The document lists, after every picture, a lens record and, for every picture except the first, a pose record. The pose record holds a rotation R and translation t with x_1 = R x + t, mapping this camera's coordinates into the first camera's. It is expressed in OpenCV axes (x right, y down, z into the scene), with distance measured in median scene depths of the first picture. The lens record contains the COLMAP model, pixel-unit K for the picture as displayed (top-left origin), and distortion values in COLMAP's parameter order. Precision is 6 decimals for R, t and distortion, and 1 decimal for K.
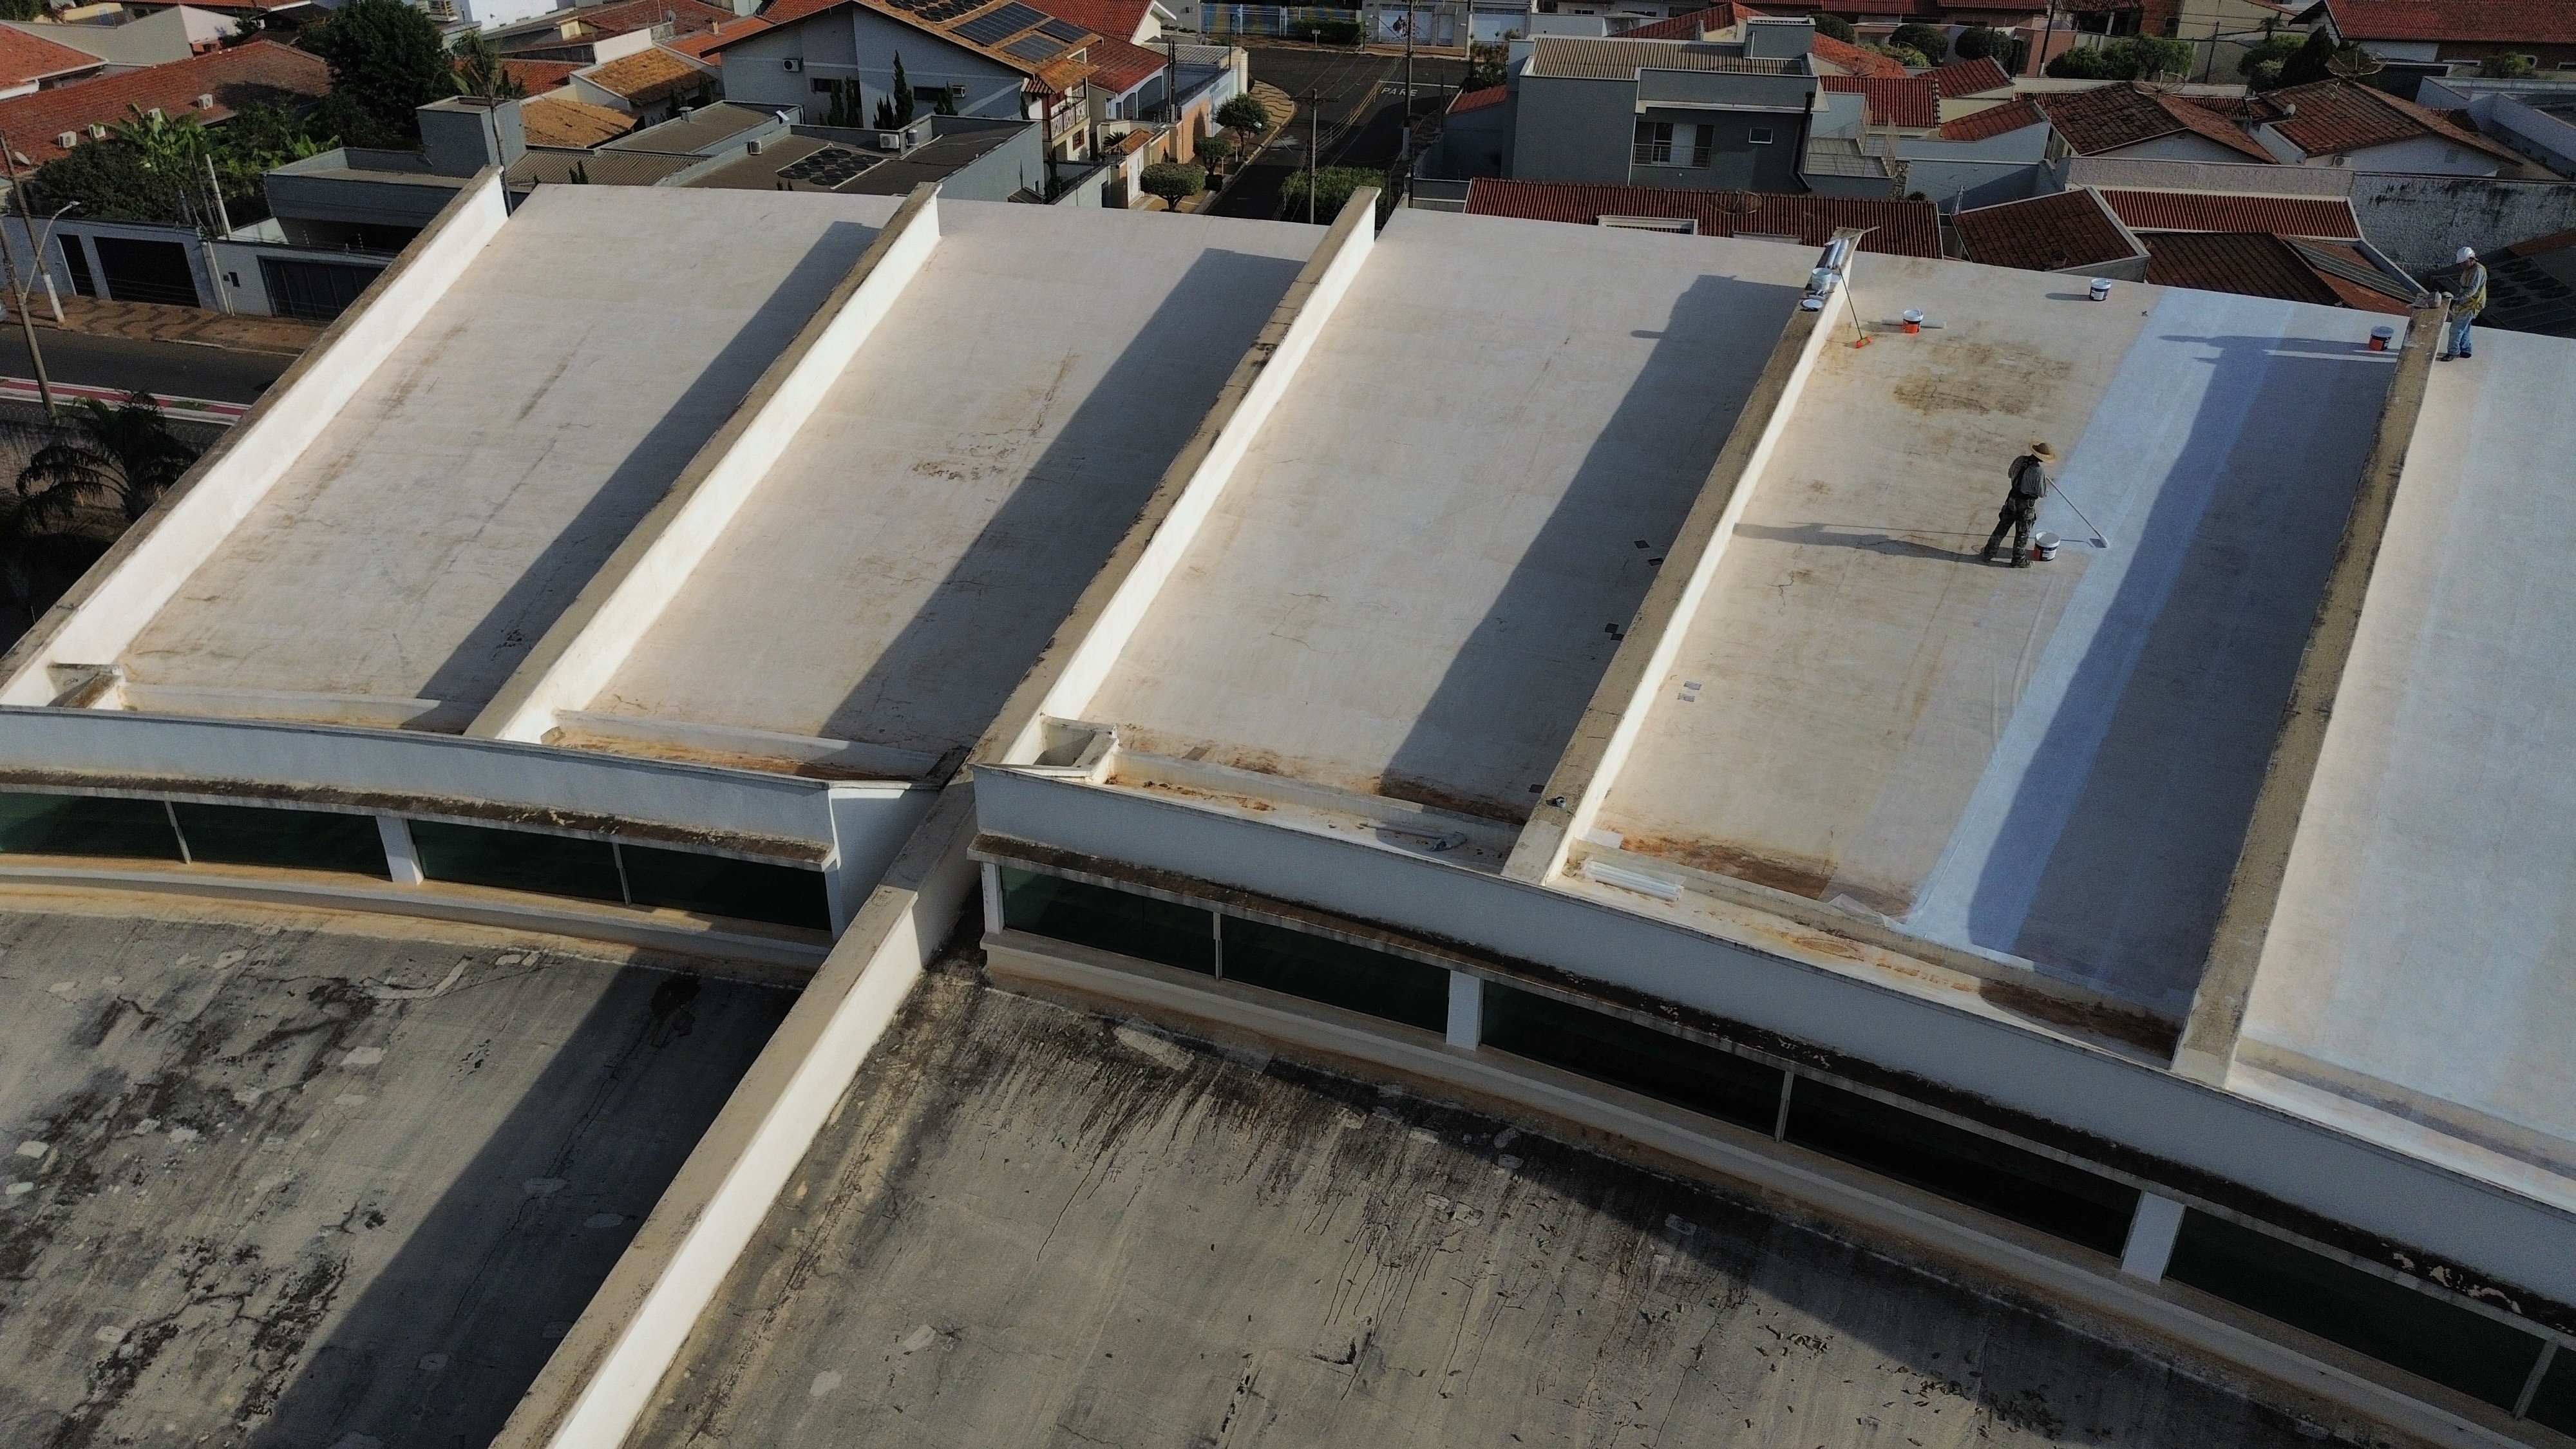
lens RADIAL K [[1825.0, 0, 1276.7], [0, 1825.0, 709.3], [0, 0, 1]] dist [0.069420, -0.070278]
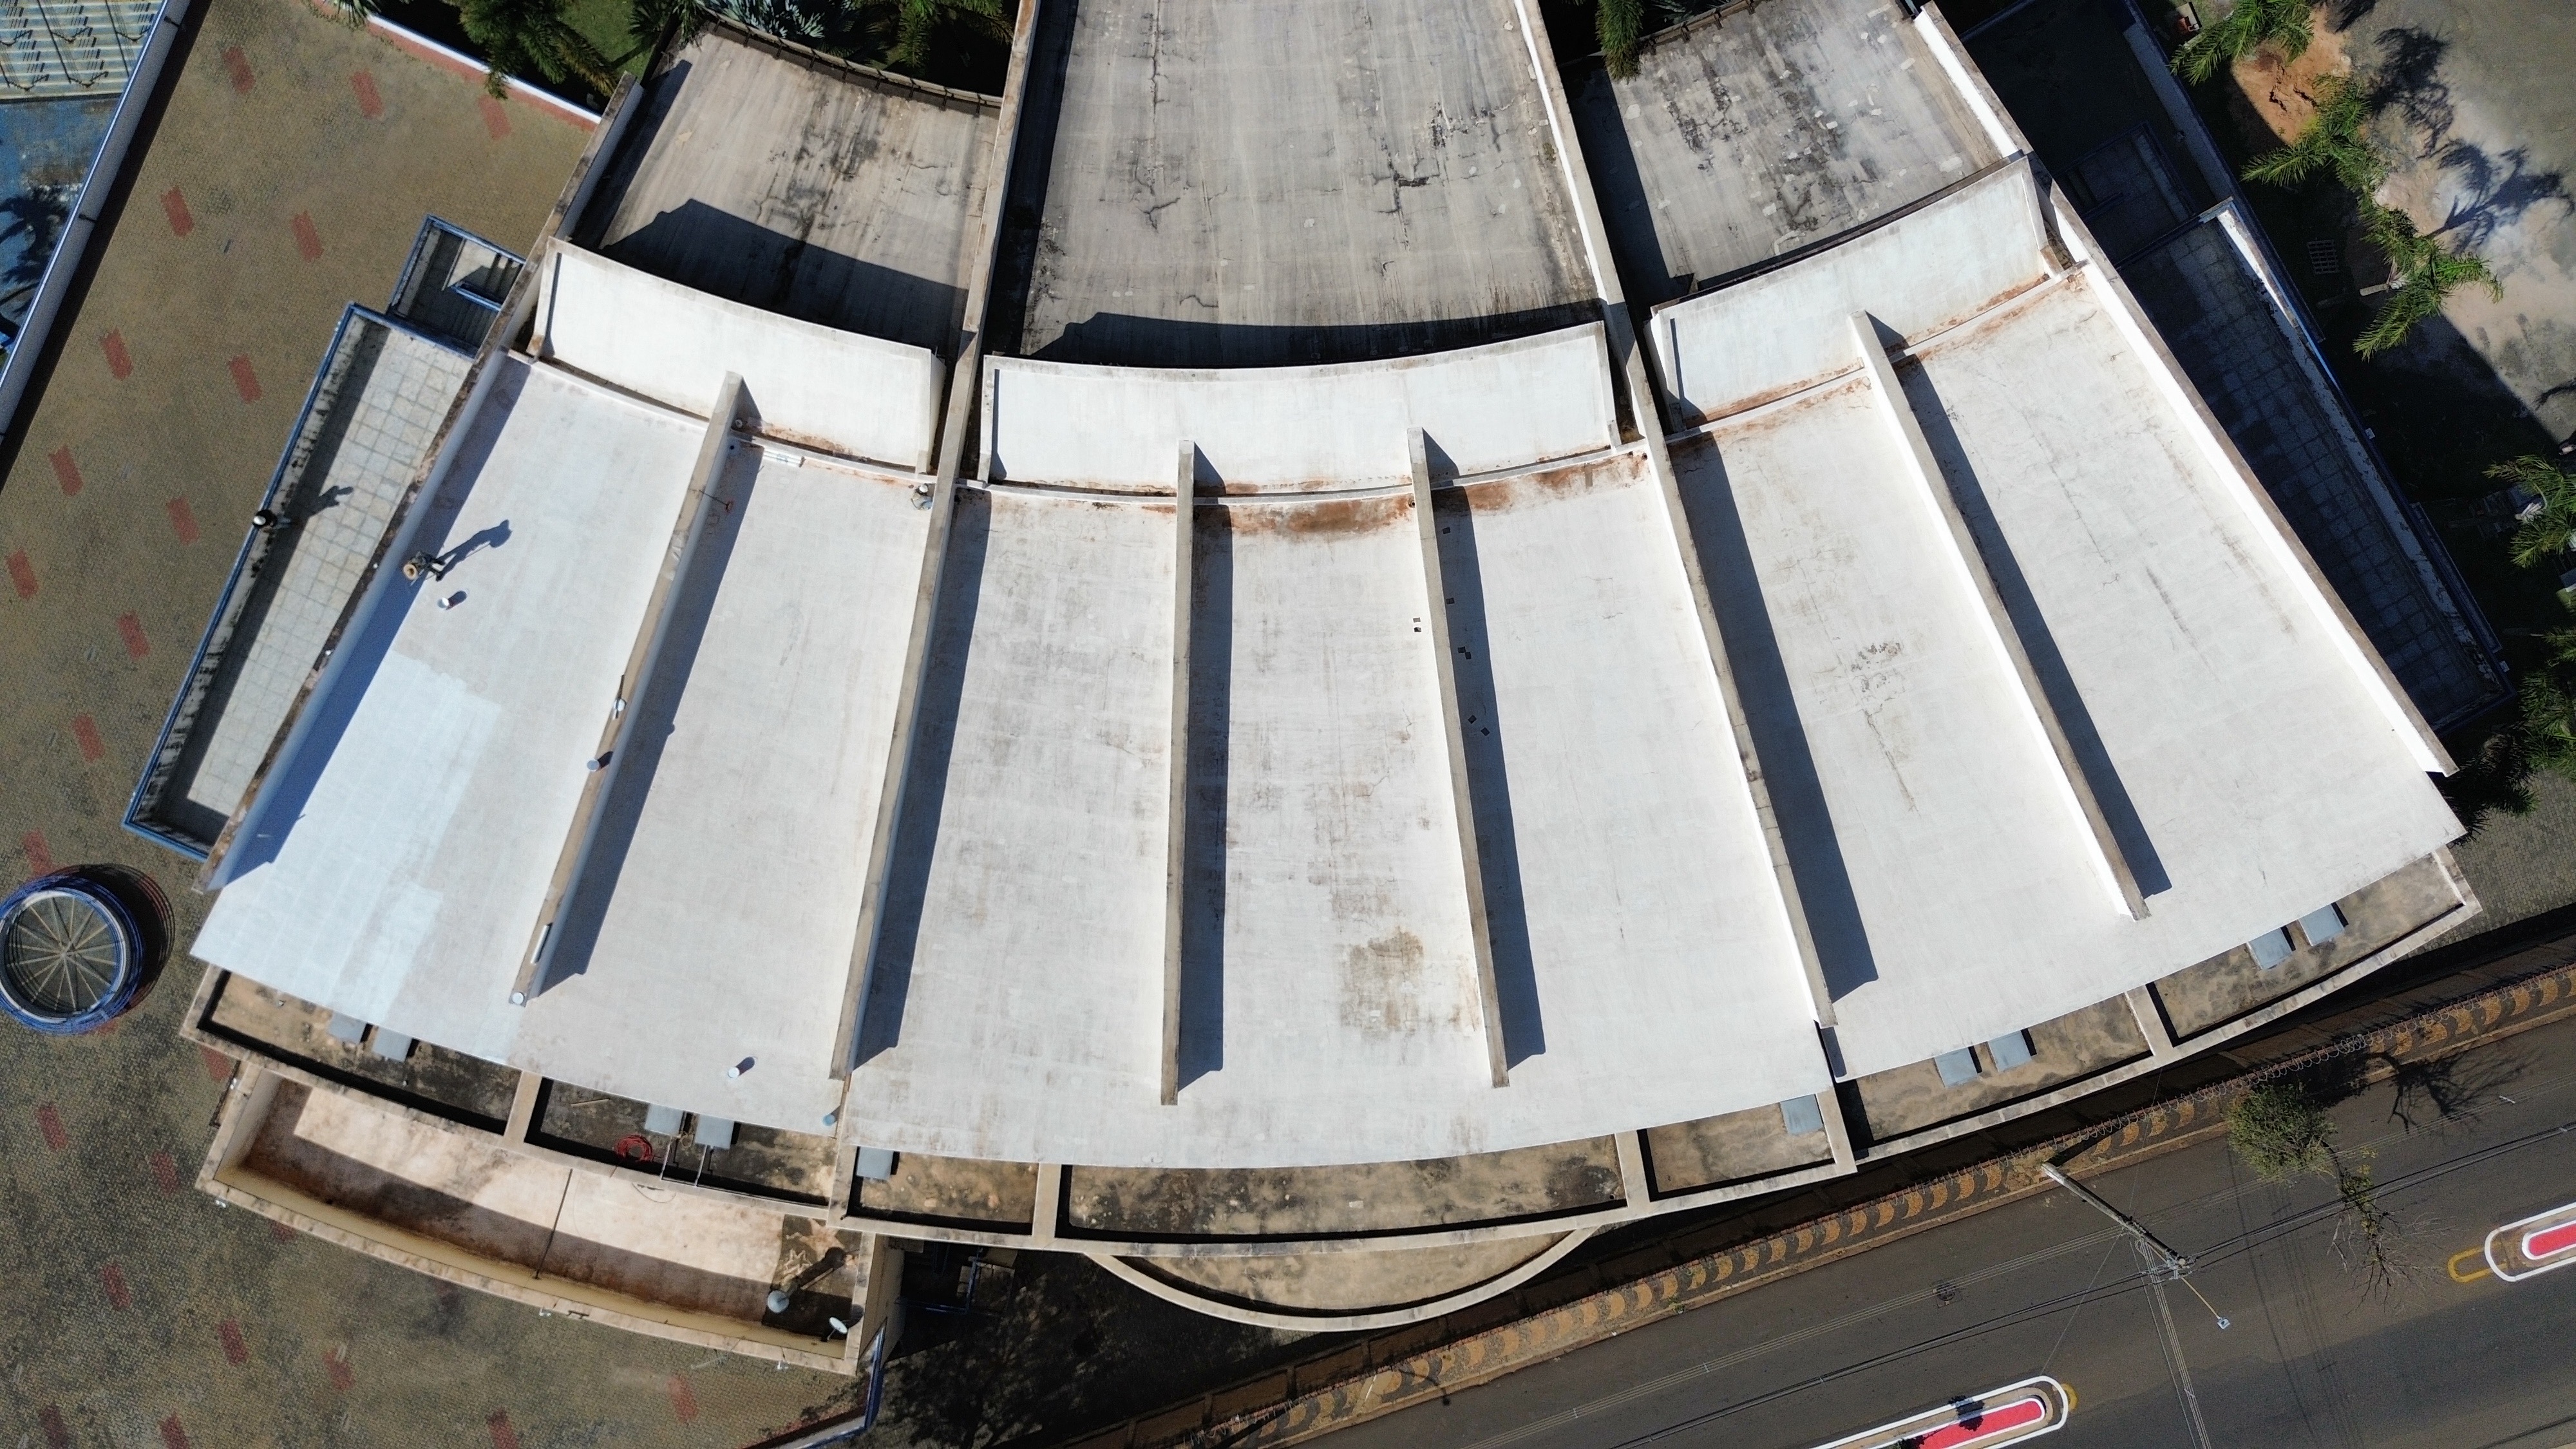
lens RADIAL K [[1825.0, 0, 1295.8], [0, 1825.0, 726.0], [0, 0, 1]] dist [0.069420, -0.070278]
pose [[-0.855929, 0.517031, -0.008041, 0.497231], [-0.259339, -0.415770, 0.871710, -2.230201], [0.447358, 0.748207, 0.489956, -0.061684]]
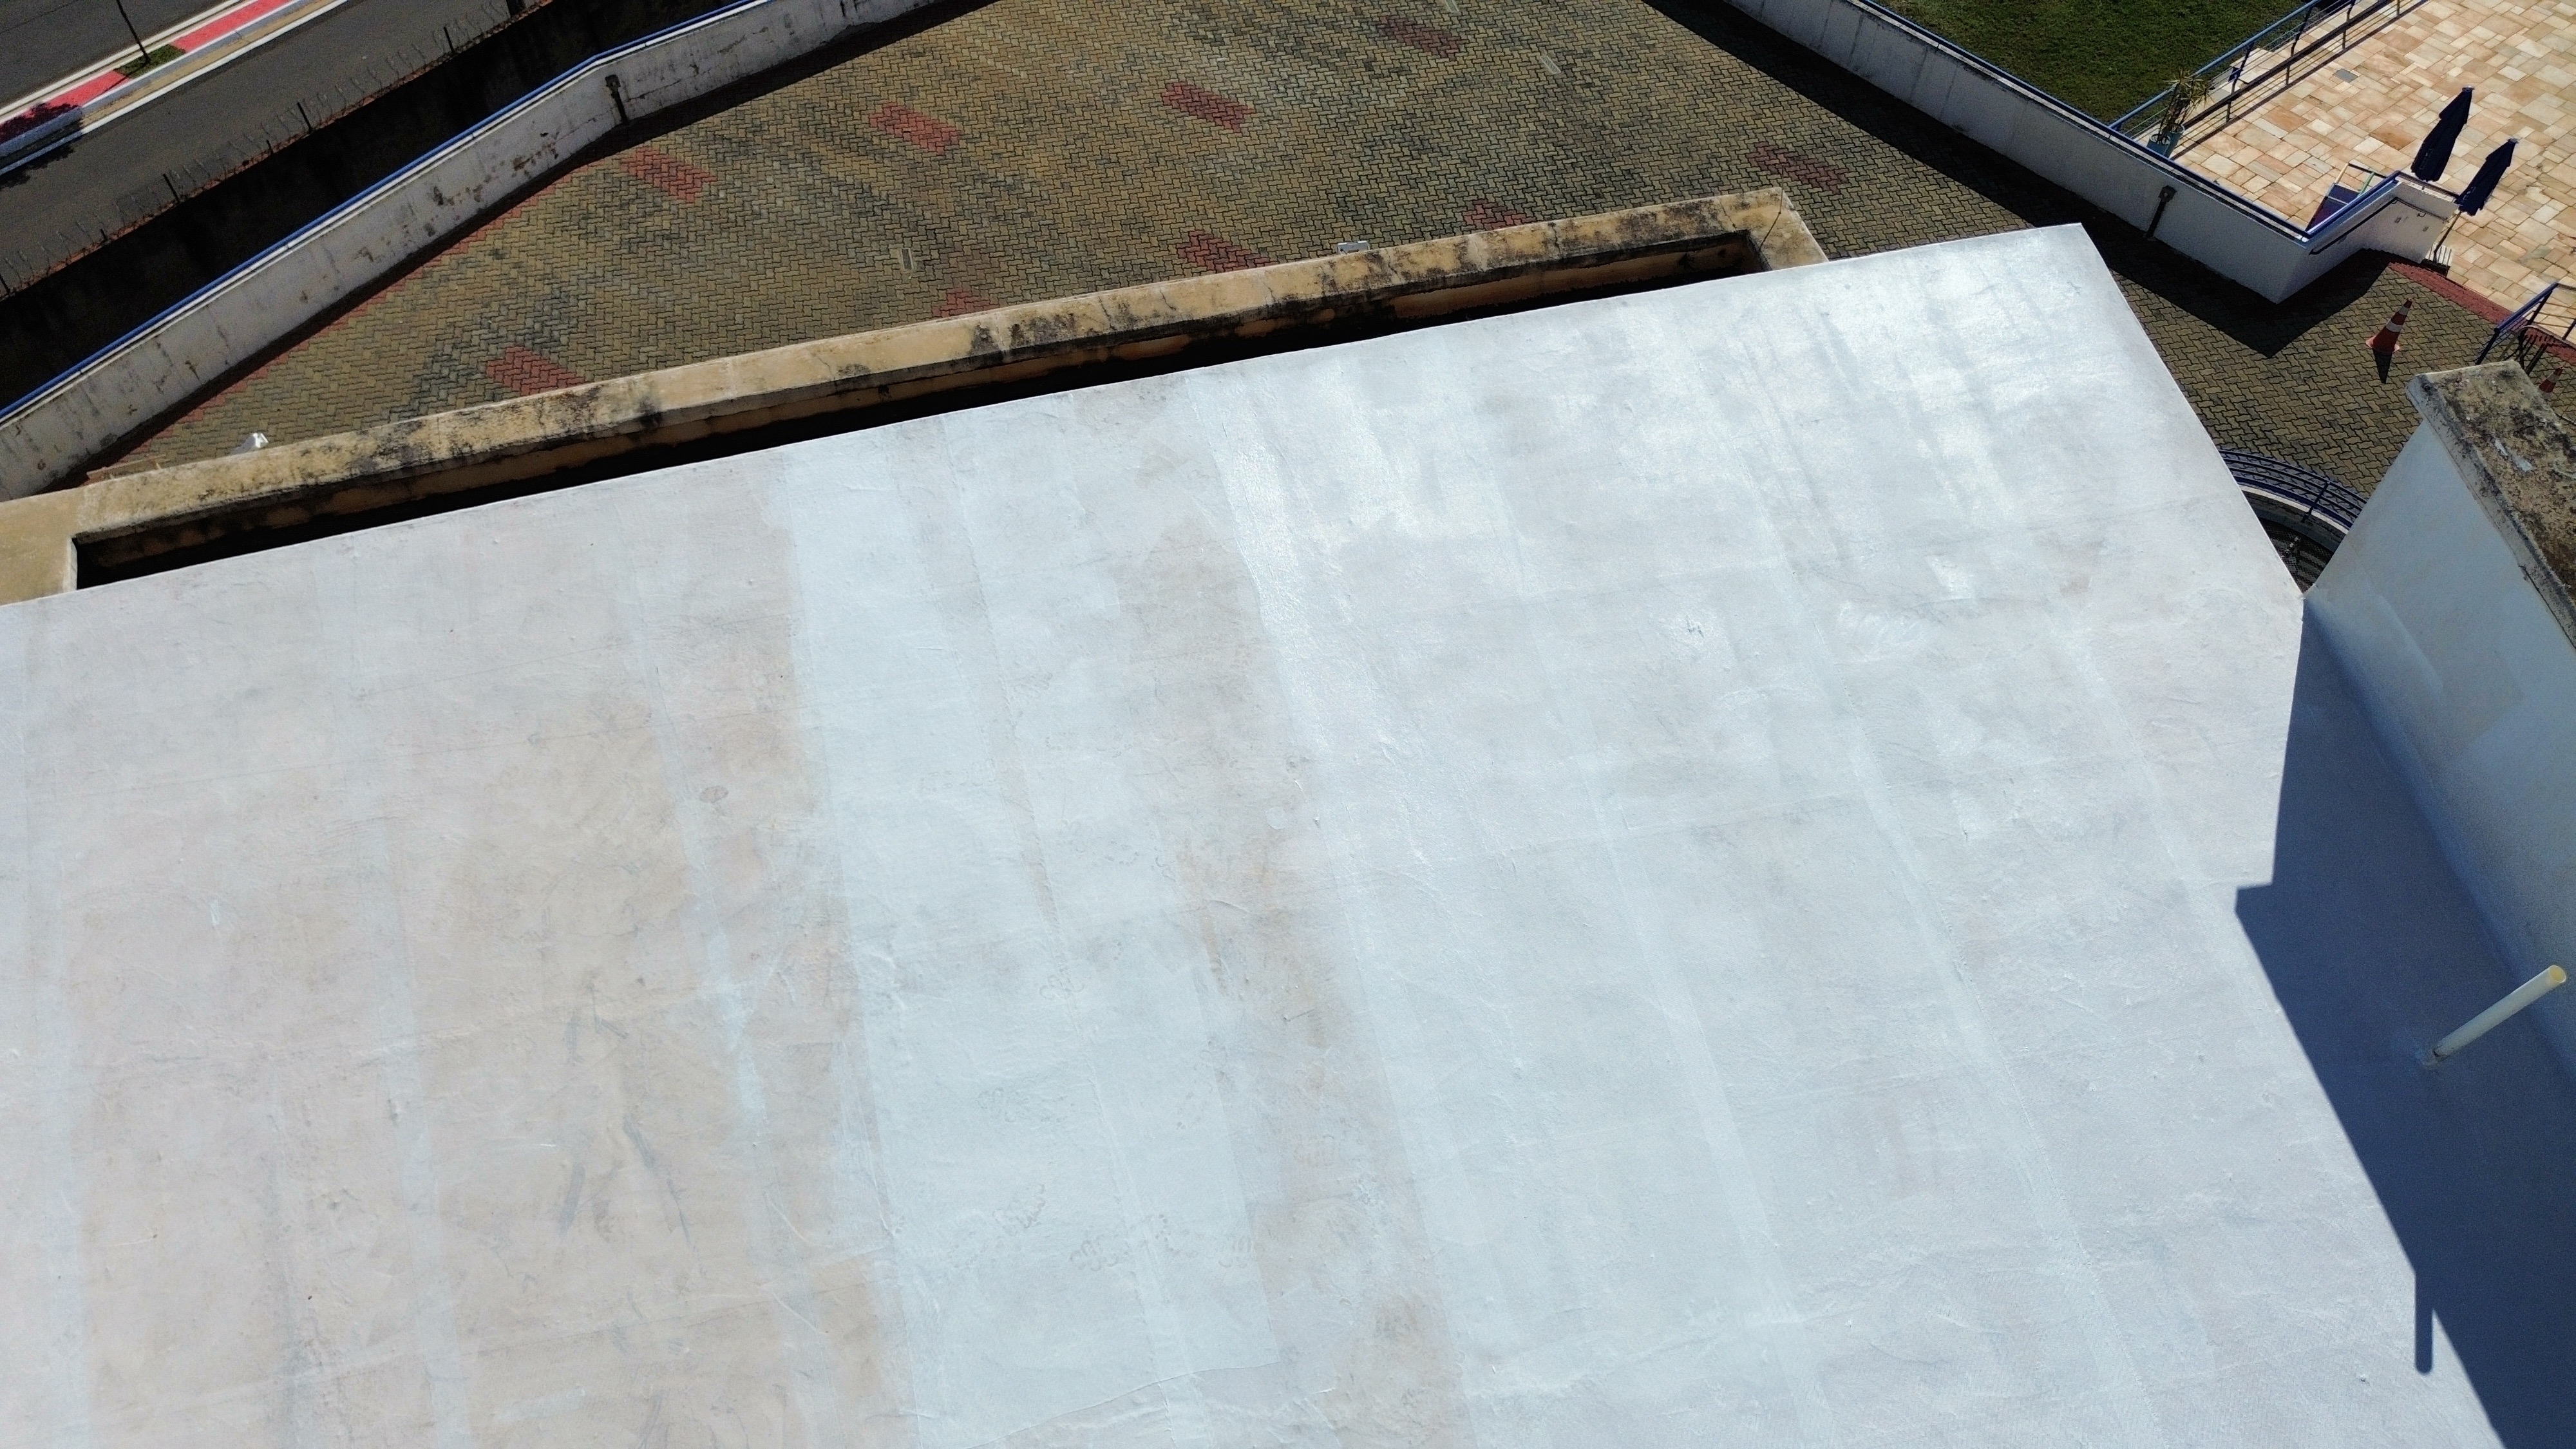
lens RADIAL K [[1825.0, 0, 1293.5], [0, 1825.0, 722.6], [0, 0, 1]] dist [0.069420, -0.070278]
pose [[0.377479, -0.734171, 0.564361, 1.533386], [0.435585, 0.678589, 0.591424, -0.062020], [-0.817175, 0.022577, 0.575947, 0.626448]]
